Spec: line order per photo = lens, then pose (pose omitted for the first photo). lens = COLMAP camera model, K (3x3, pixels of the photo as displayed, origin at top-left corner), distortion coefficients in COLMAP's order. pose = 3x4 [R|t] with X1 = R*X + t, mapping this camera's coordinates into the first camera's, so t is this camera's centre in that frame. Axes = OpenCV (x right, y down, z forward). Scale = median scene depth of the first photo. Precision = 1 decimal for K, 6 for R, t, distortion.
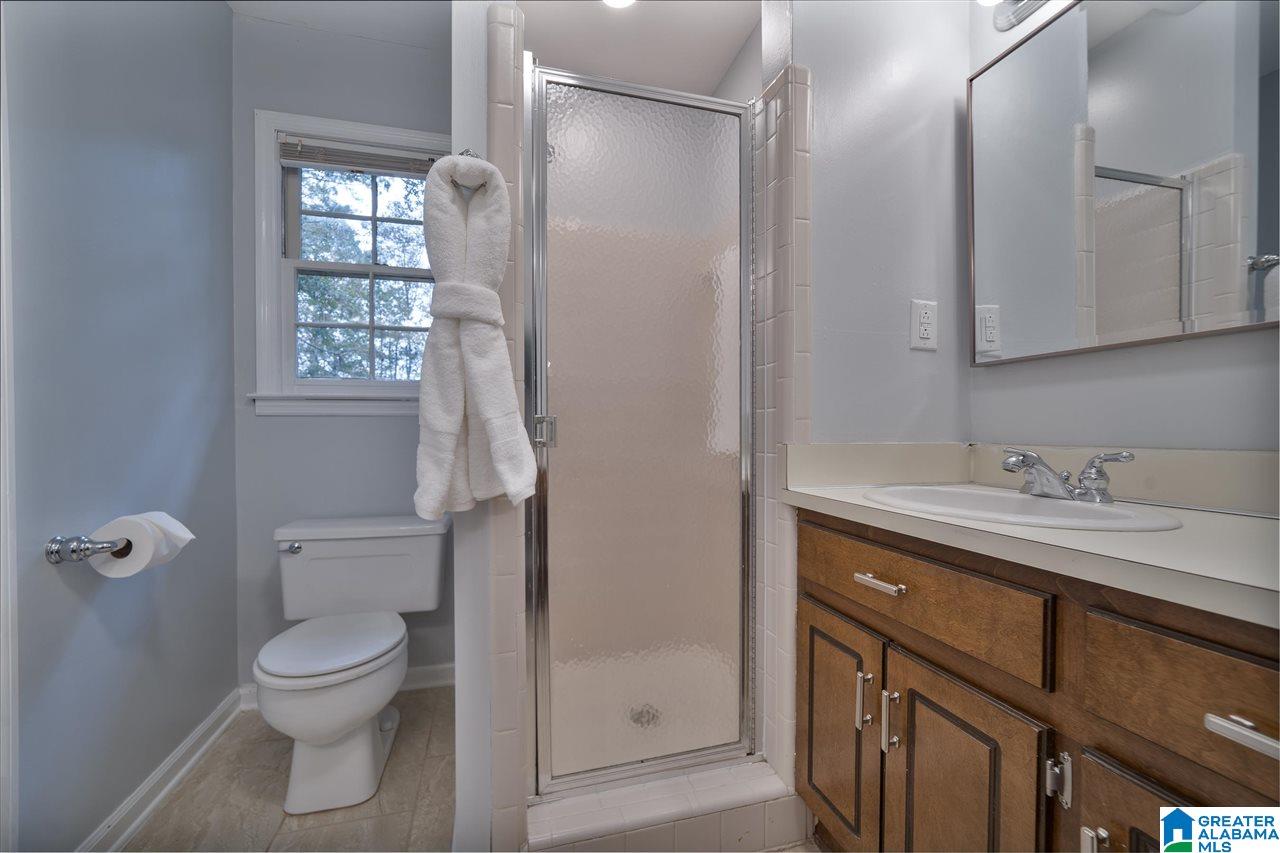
lens RADIAL K [[508.4, 0, 639.2], [0, 508.4, 434.1], [0, 0, 1]] dist [-0.000489, -0.000174]
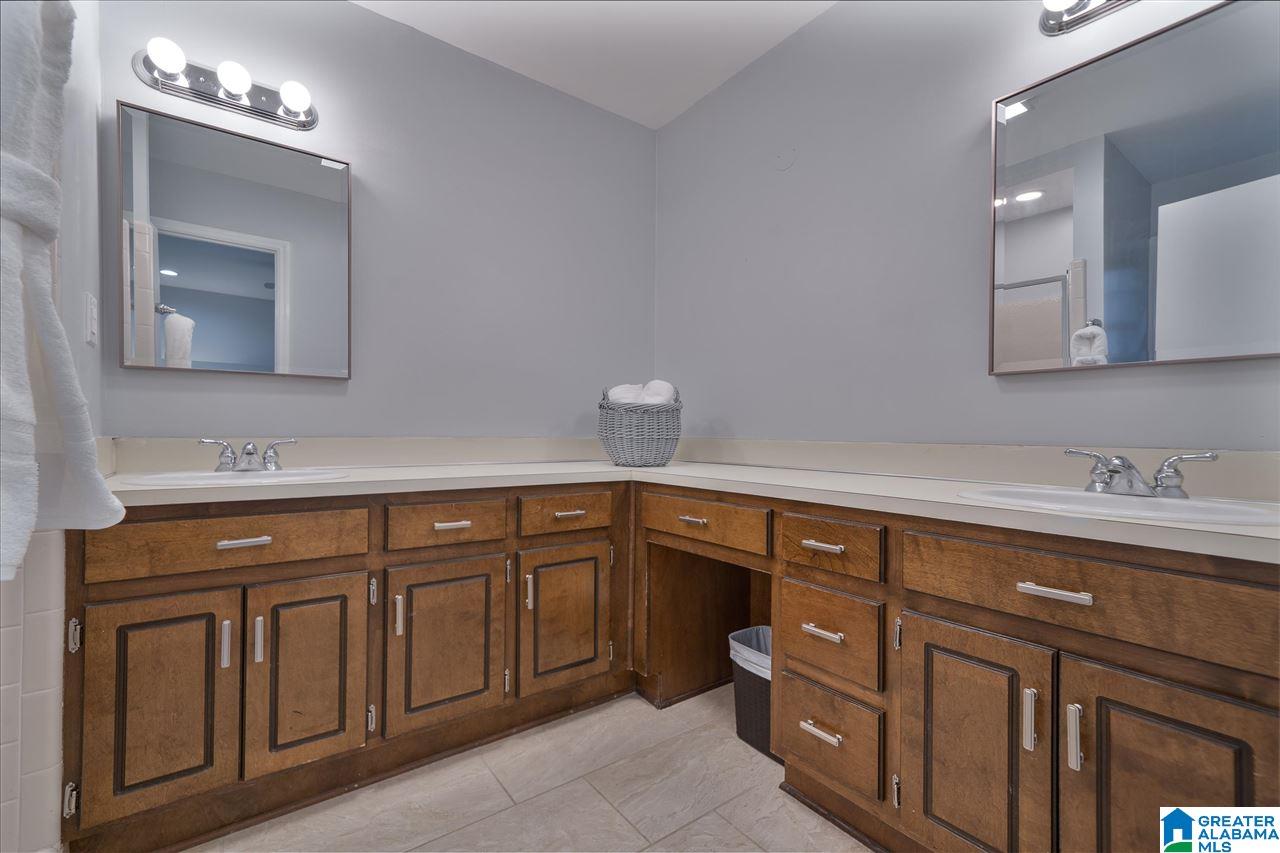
lens RADIAL K [[551.4, 0, 639.9], [0, 551.4, 429.9], [0, 0, 1]] dist [0.007568, 0.000144]
pose [[-0.370297, 0.003111, 0.928908, -1.330972], [-0.001391, 0.999991, -0.003904, 0.010419], [-0.928913, -0.002738, -0.370289, 0.635684]]
